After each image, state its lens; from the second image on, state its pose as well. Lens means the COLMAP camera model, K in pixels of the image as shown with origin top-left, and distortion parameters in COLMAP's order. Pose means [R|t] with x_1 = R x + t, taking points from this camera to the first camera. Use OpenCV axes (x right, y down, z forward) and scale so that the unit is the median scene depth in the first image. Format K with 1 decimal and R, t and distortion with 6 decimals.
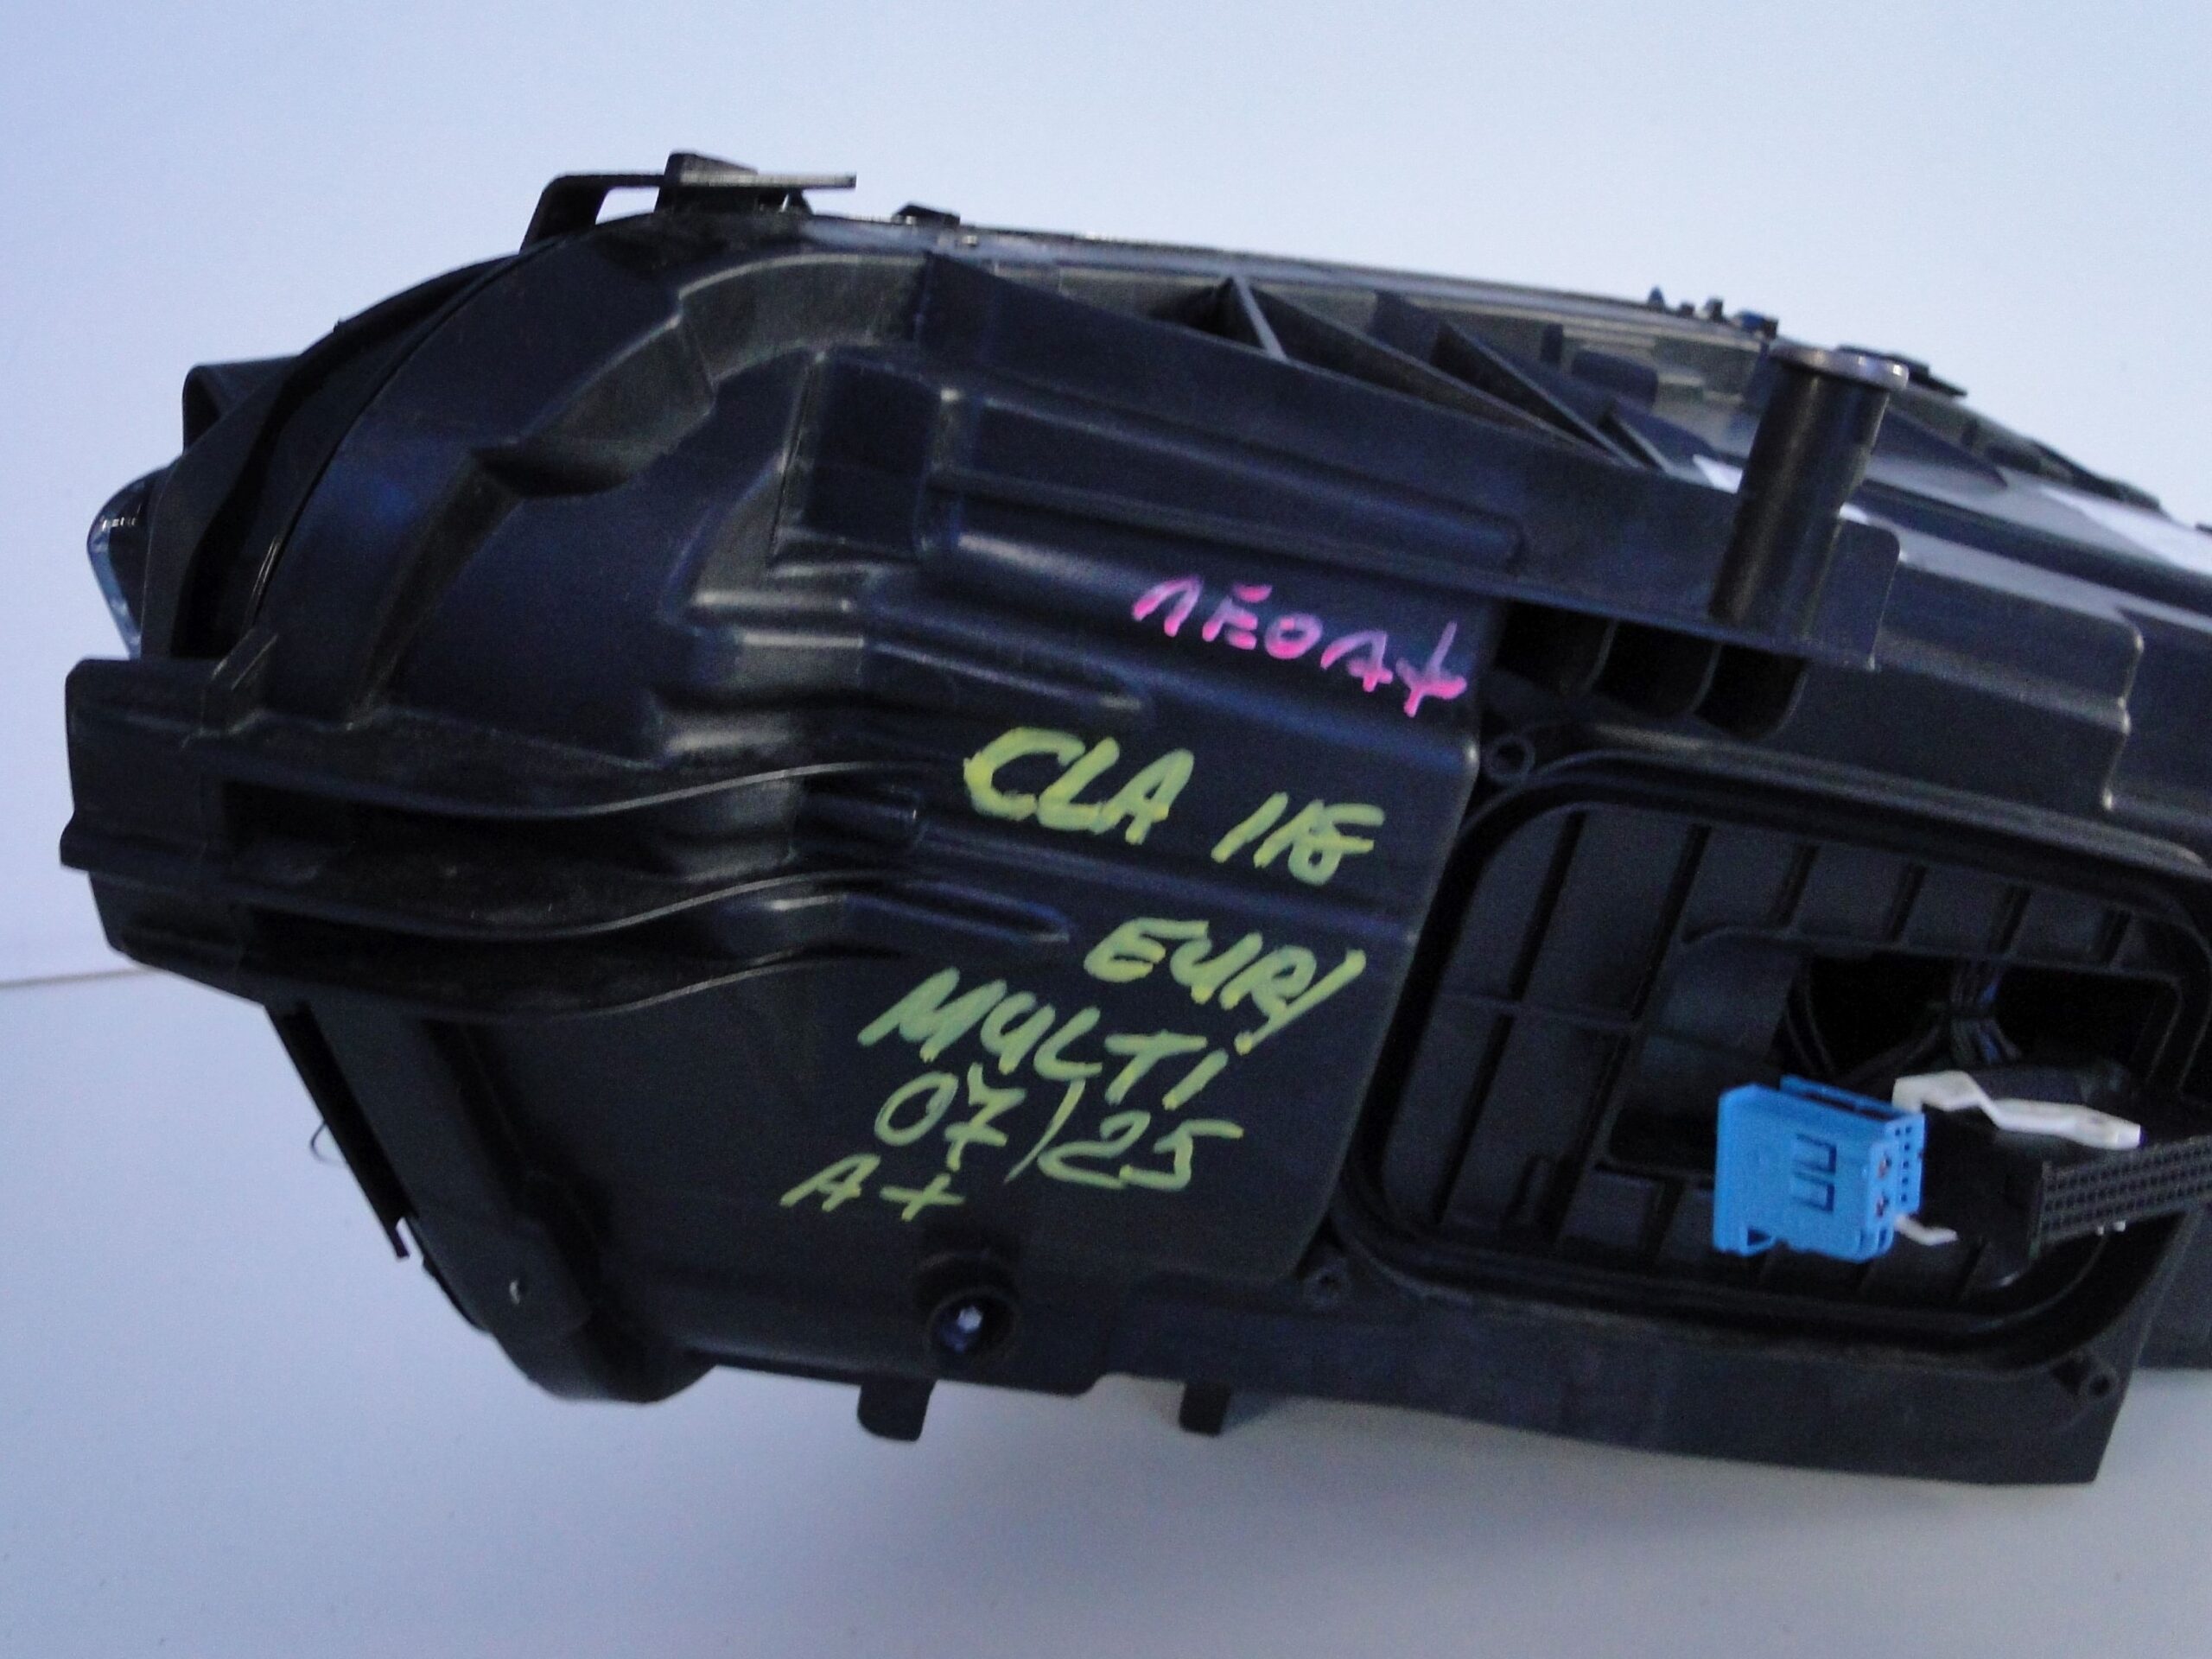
lens RADIAL K [[2107.9, 0, 1081.9], [0, 2107.9, 878.4], [0, 0, 1]] dist [0.012255, 0.000000]
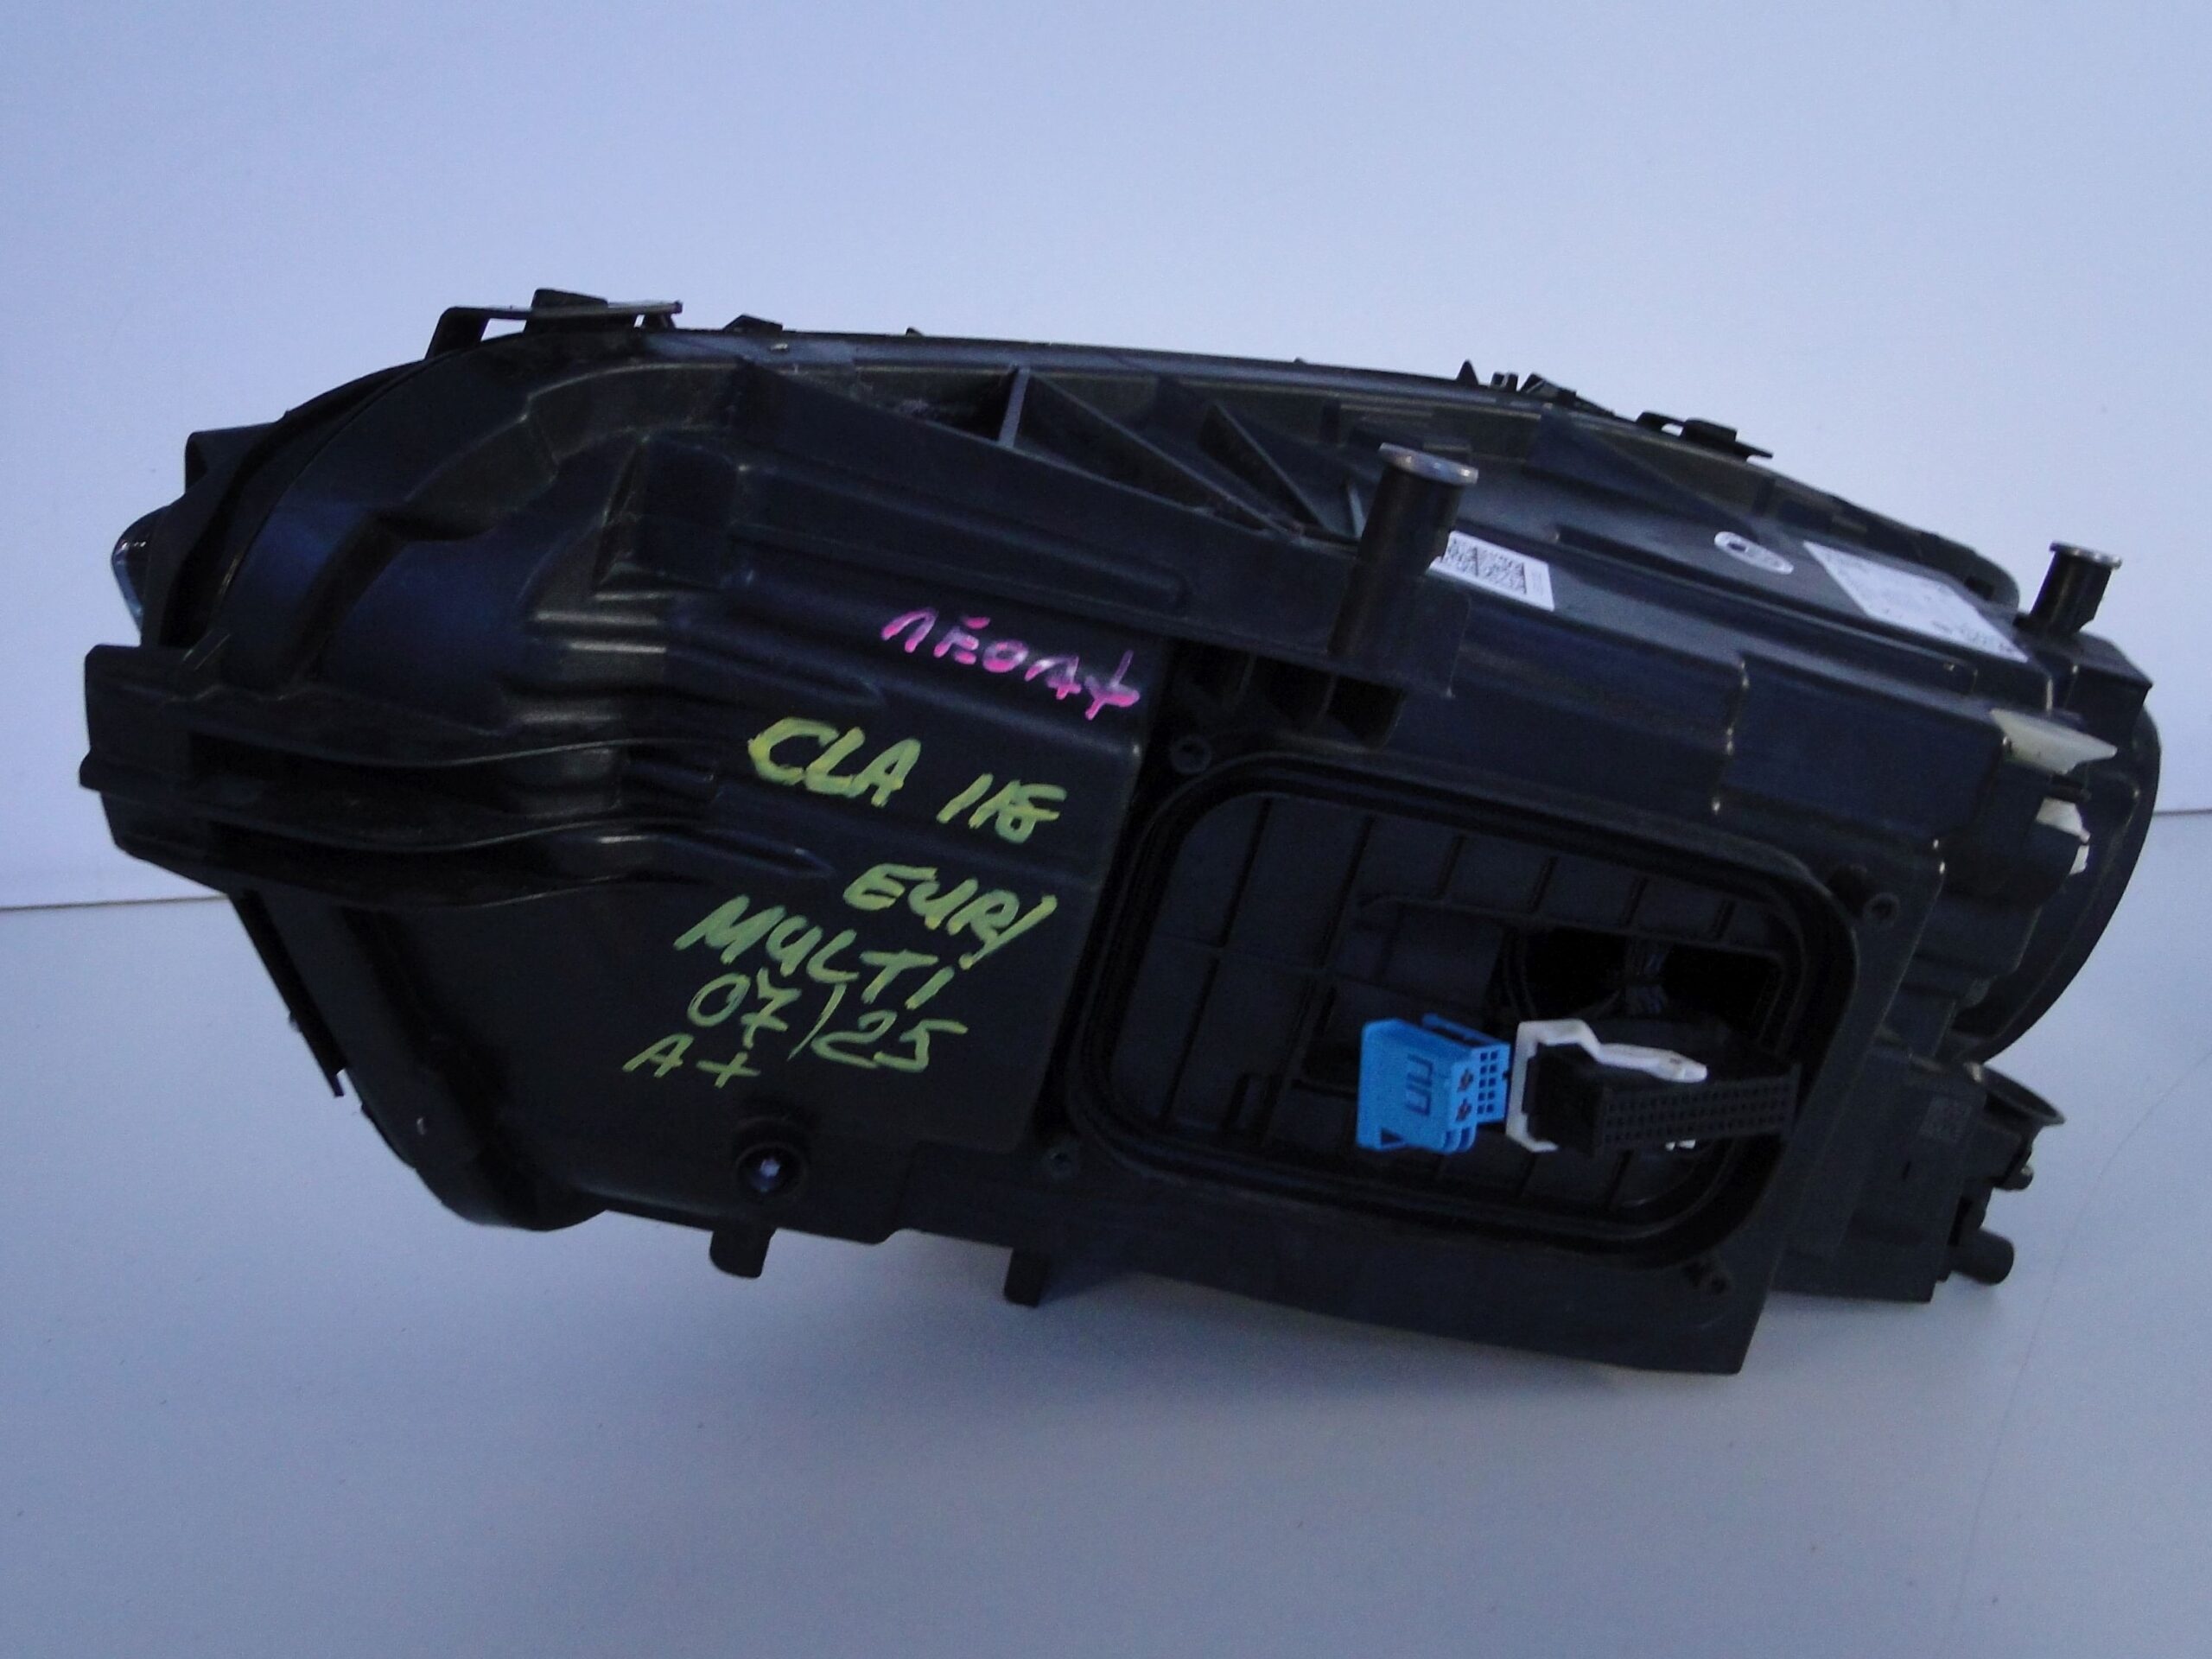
lens RADIAL K [[2107.9, 0, 1078.6], [0, 2107.9, 907.5], [0, 0, 1]] dist [0.012255, 0.000000]
pose [[0.998155, 0.043844, -0.041999, 0.204873], [-0.042950, 0.998836, 0.021954, 0.012226], [0.042913, -0.020110, 0.998876, -0.323956]]
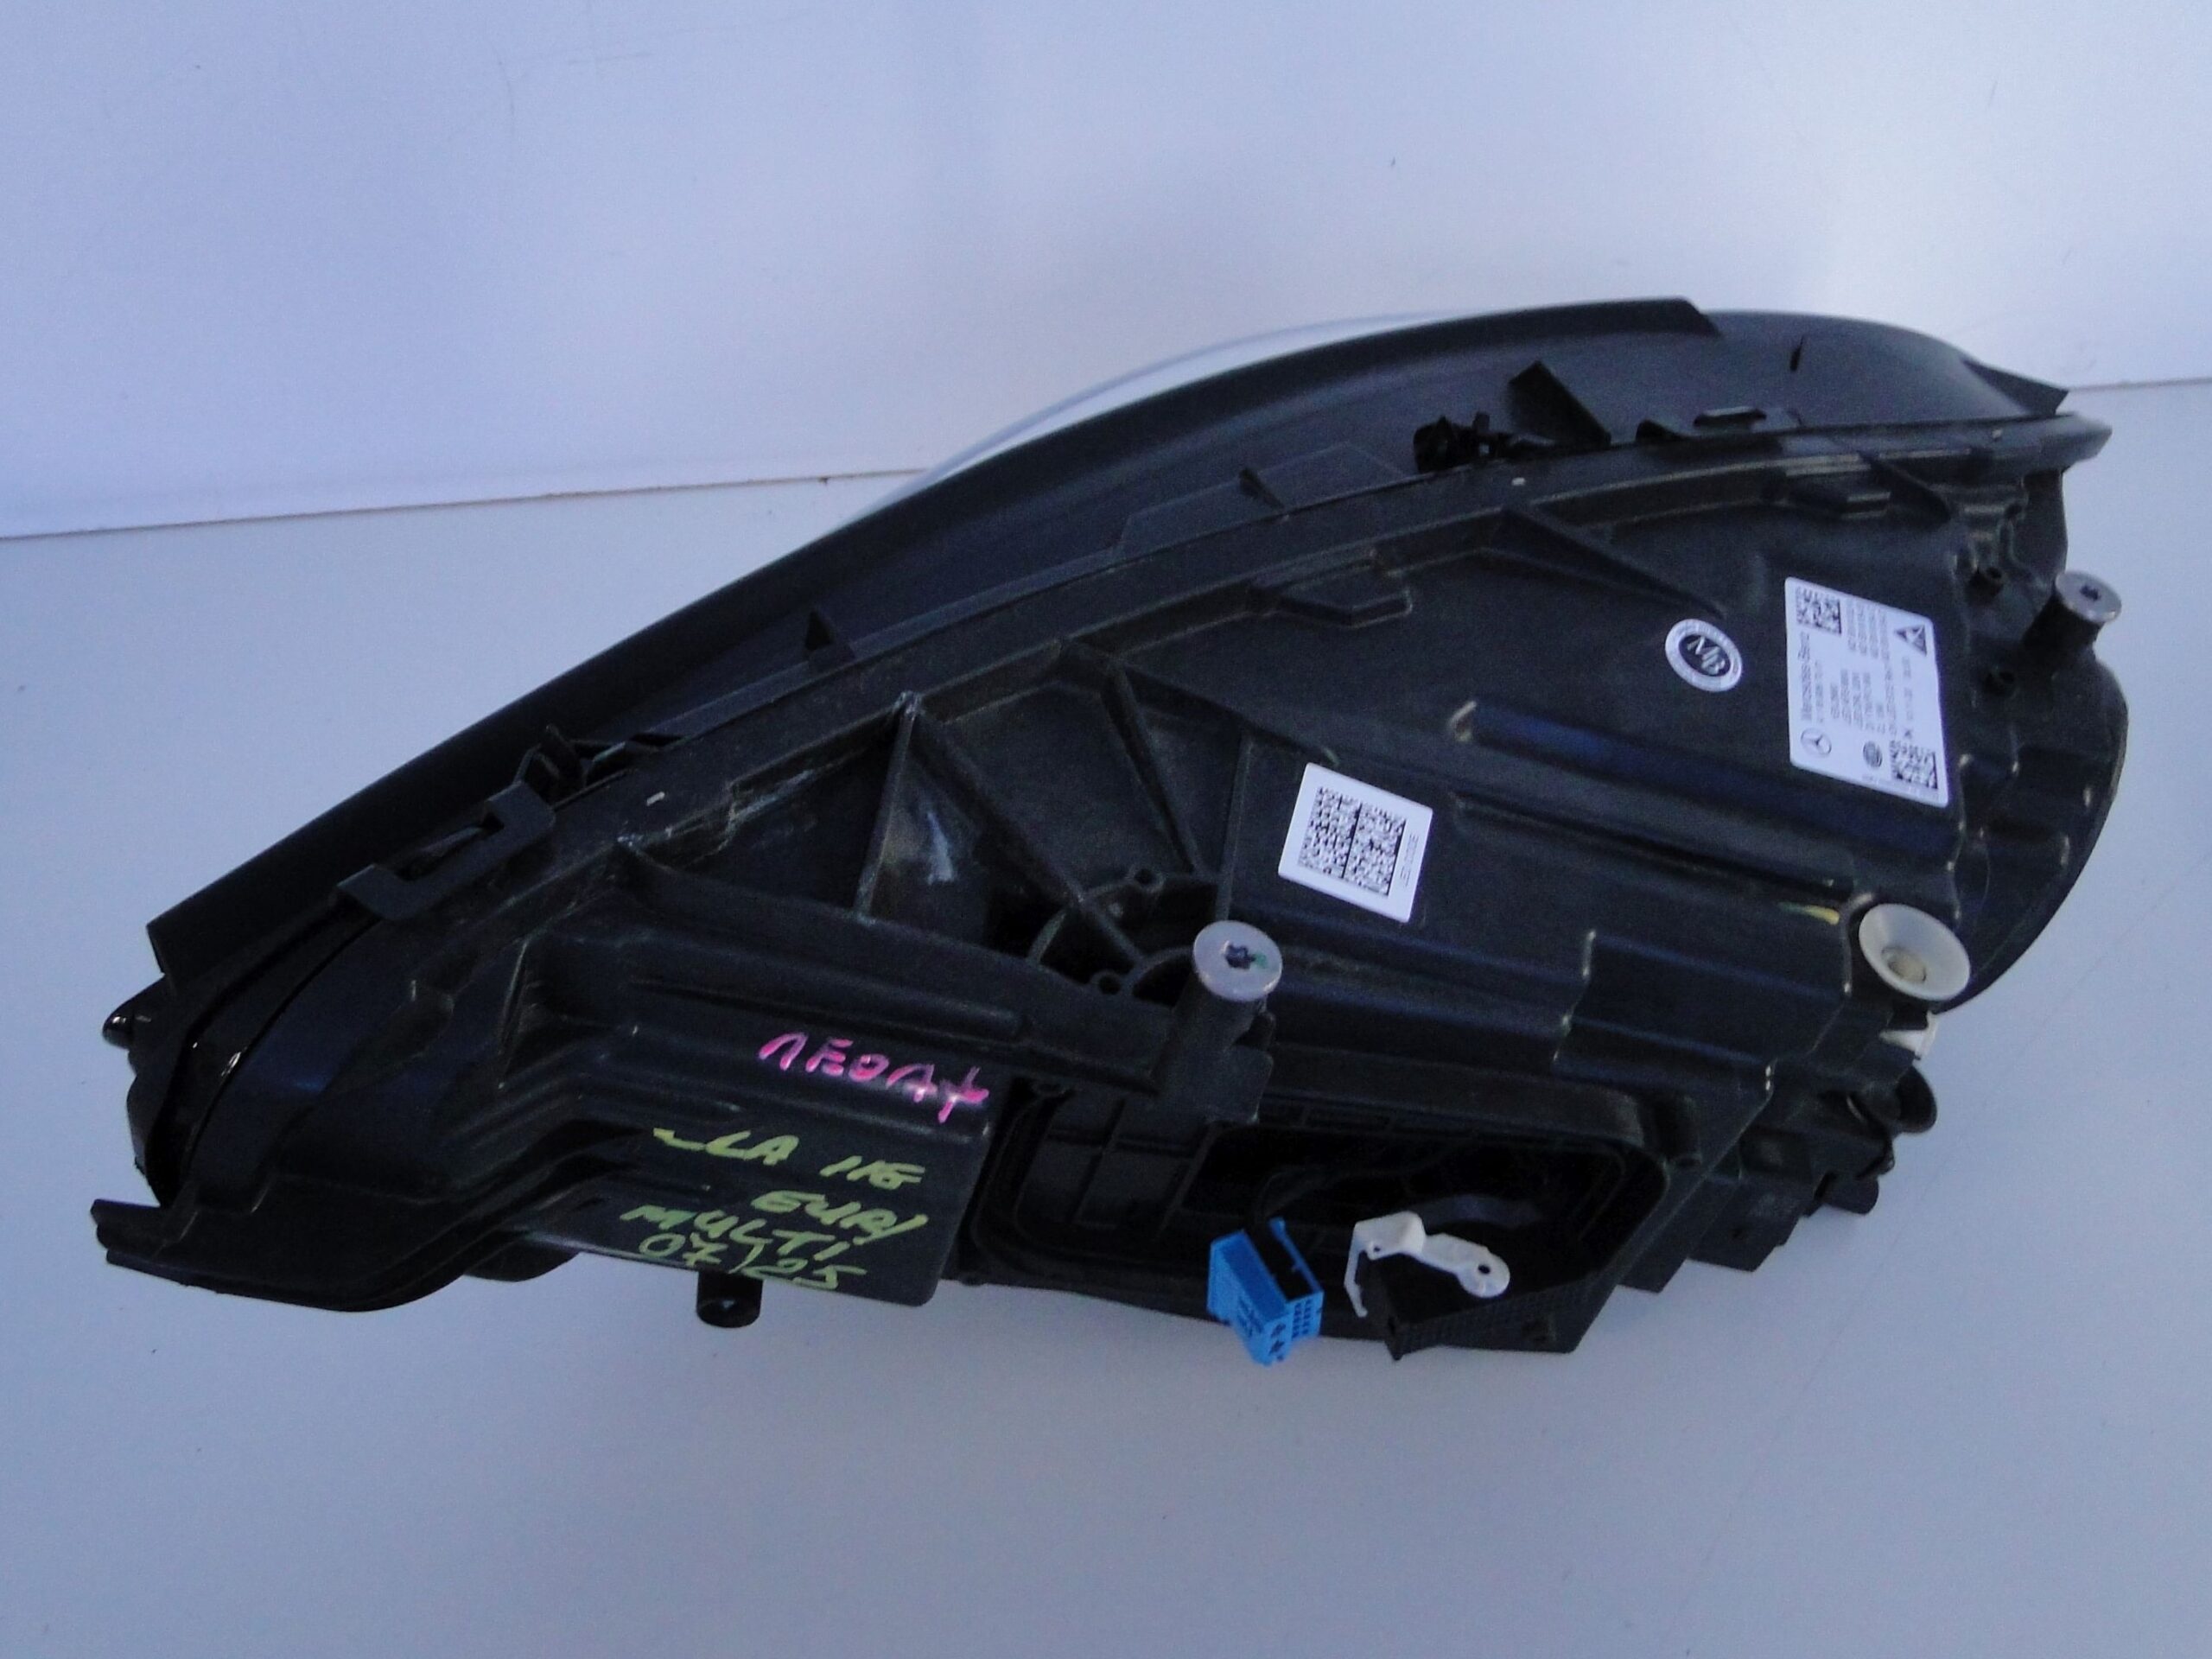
lens RADIAL K [[2107.9, 0, 1099.2], [0, 2107.9, 826.6], [0, 0, 1]] dist [0.012255, 0.000000]
pose [[0.985338, 0.116906, -0.124269, 0.424521], [-0.044539, 0.879348, 0.474093, -0.976889], [0.164700, -0.461607, 0.871661, -0.217971]]
